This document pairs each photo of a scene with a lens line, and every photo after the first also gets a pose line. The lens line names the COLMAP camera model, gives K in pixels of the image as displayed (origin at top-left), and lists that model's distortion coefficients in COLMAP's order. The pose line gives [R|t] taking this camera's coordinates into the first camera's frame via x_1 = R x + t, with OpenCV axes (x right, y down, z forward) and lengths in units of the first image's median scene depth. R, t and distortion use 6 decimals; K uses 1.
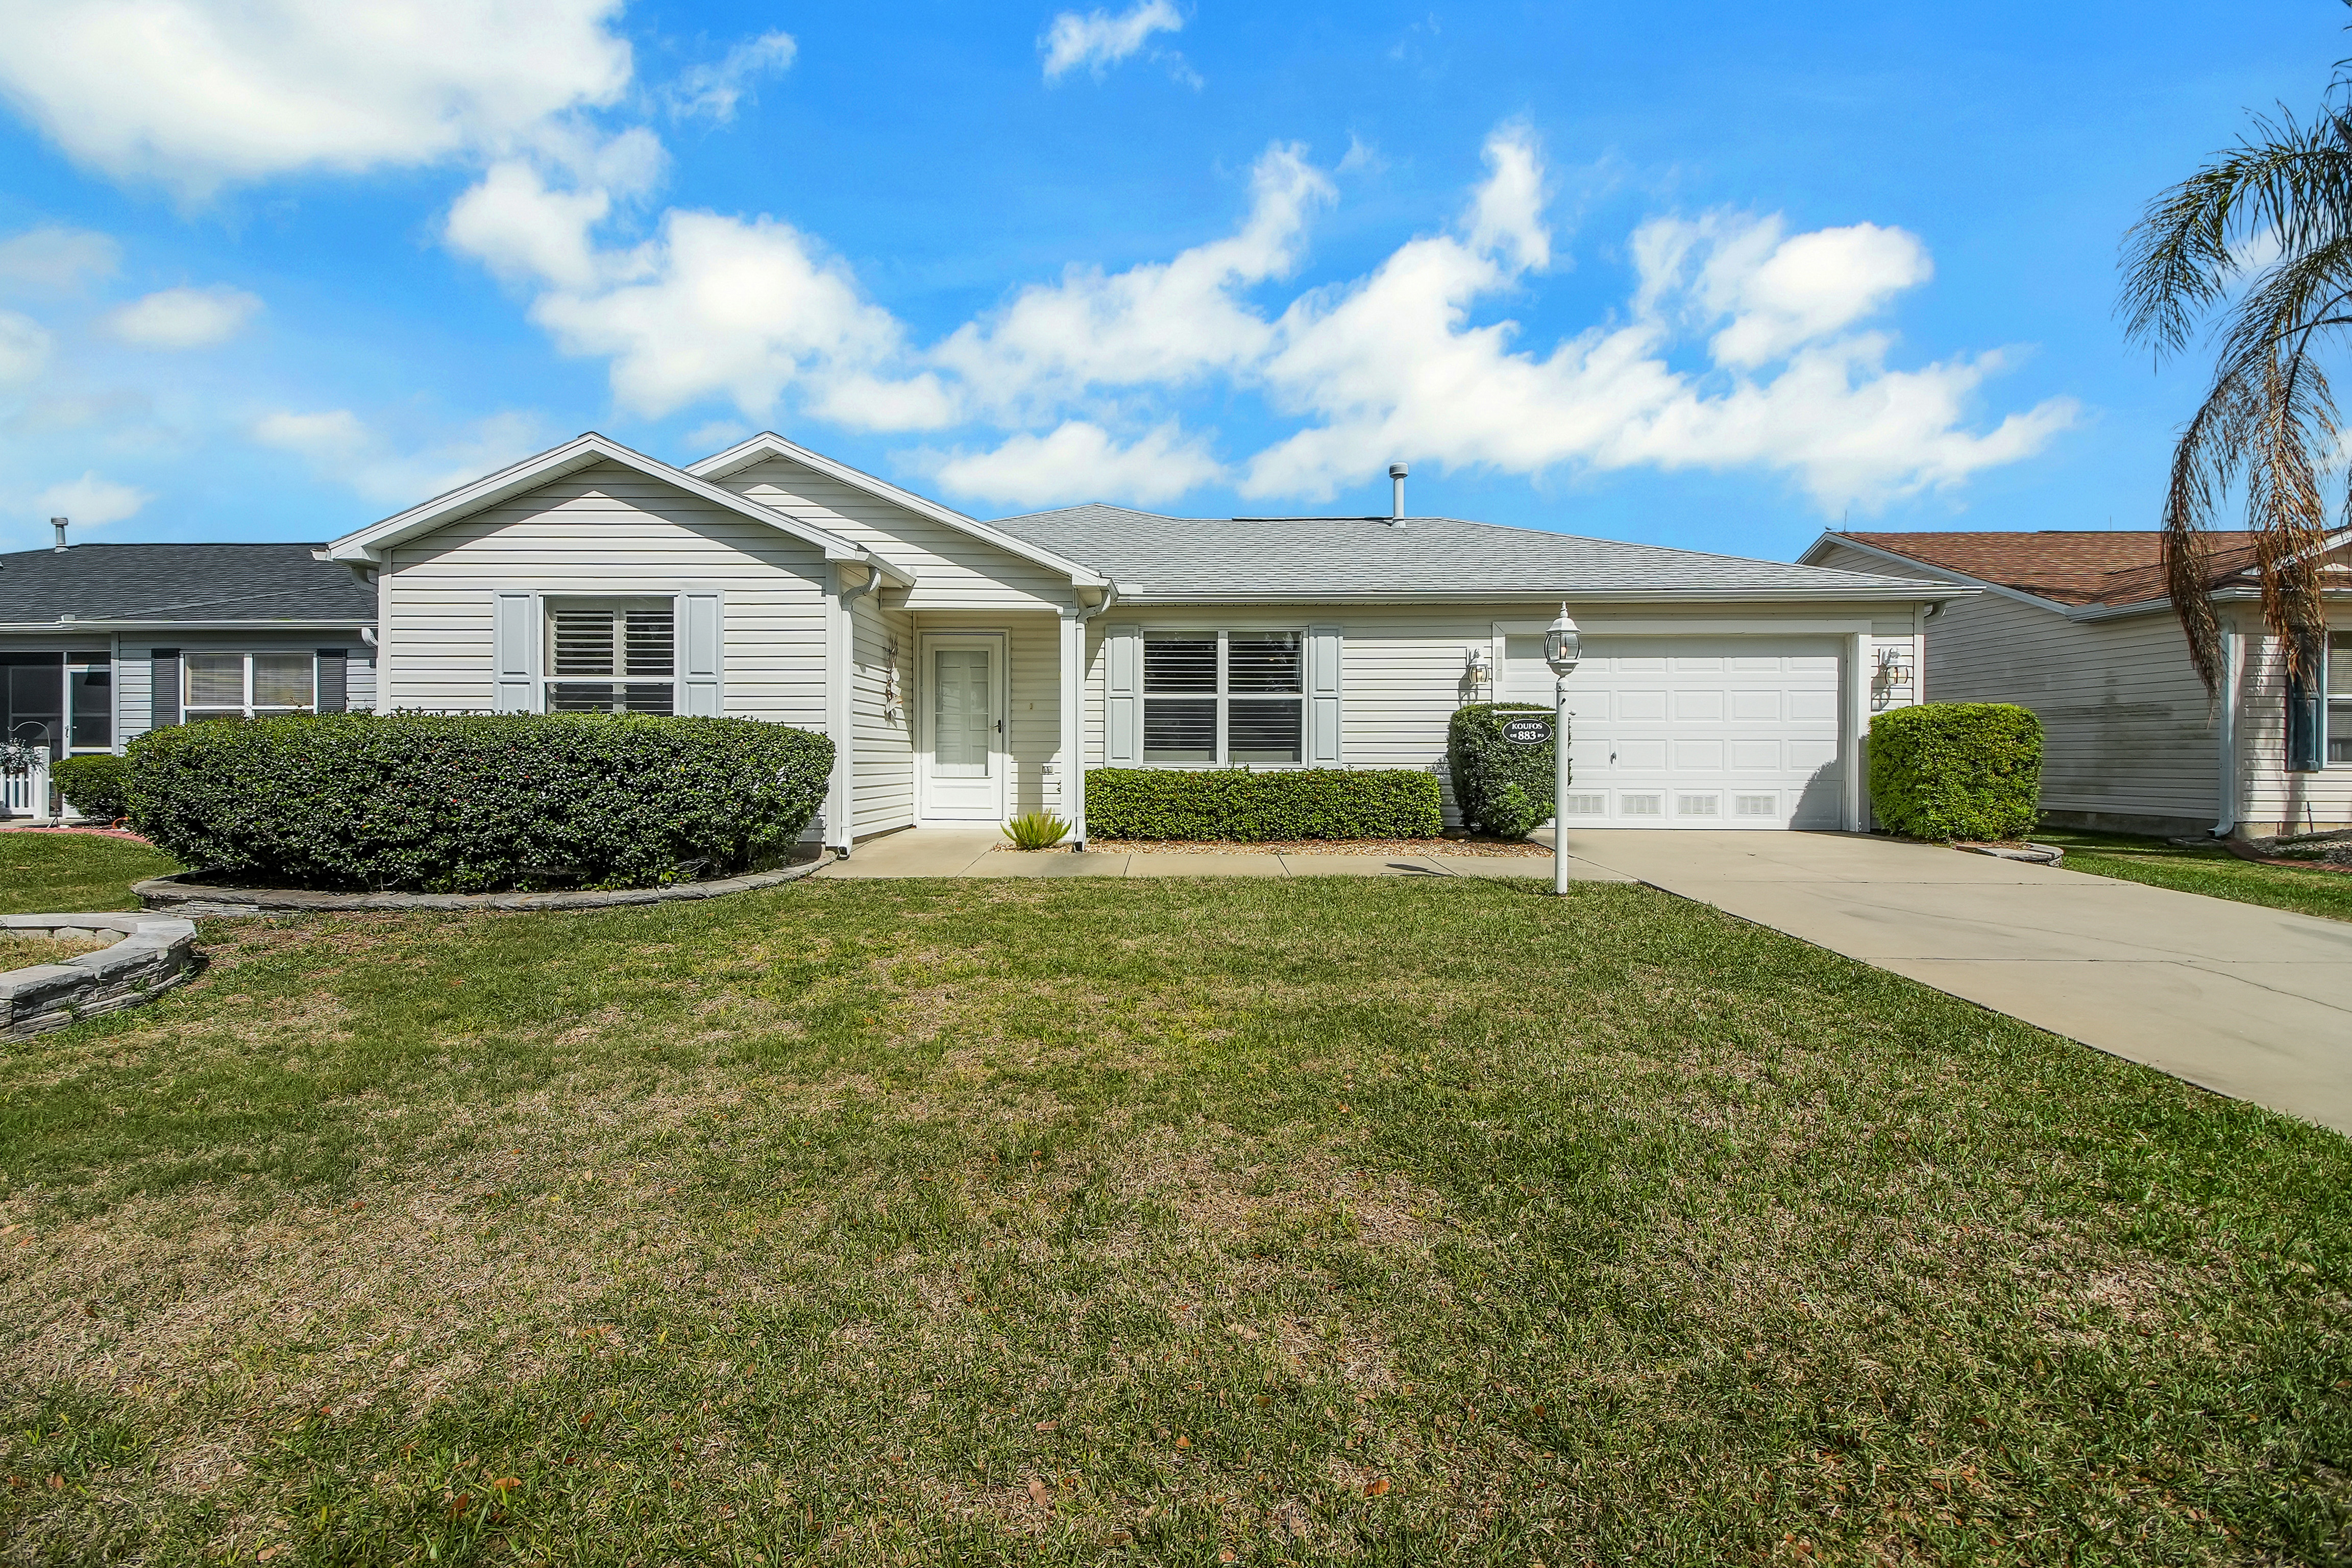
lens RADIAL K [[1021.3, 0, 1171.6], [0, 1021.3, 776.8], [0, 0, 1]] dist [0.004529, -0.000170]
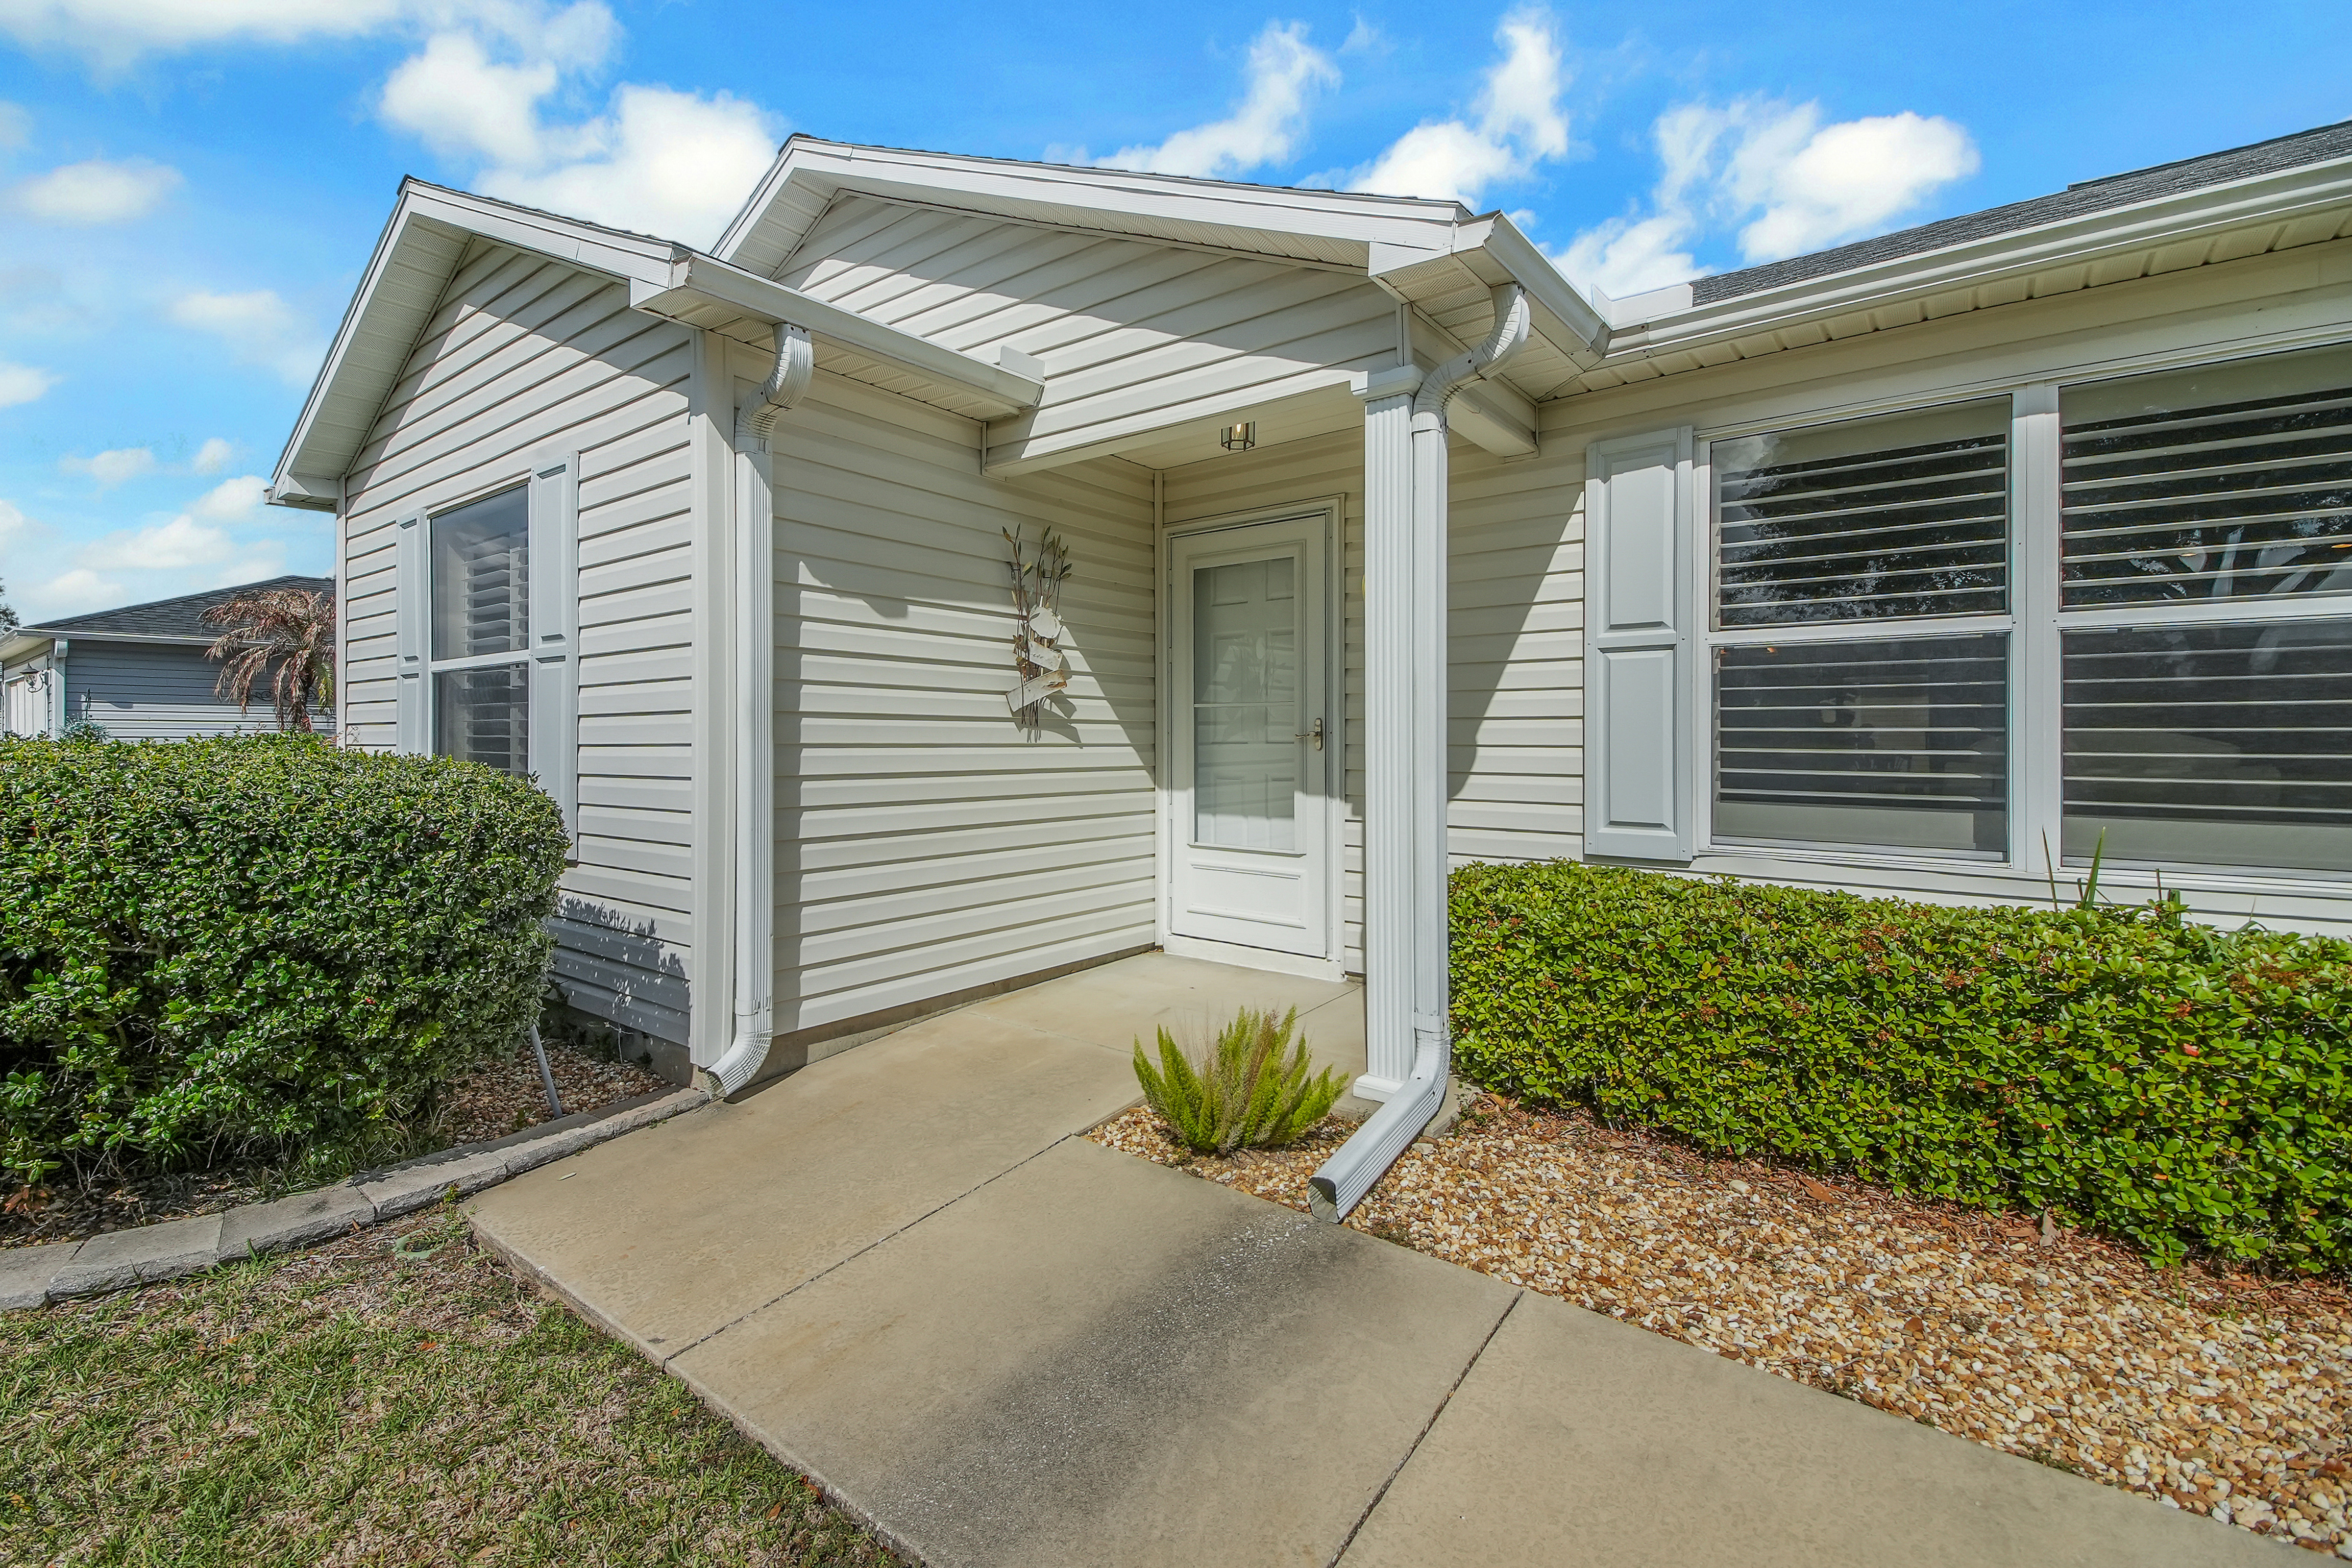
lens RADIAL K [[1021.3, 0, 1137.2], [0, 1021.3, 737.2], [0, 0, 1]] dist [0.004529, -0.000170]
pose [[0.783060, -0.003218, -0.621938, 0.032962], [-0.008037, 0.999851, -0.015291, -0.042064], [0.621894, 0.016972, 0.782917, 0.648025]]
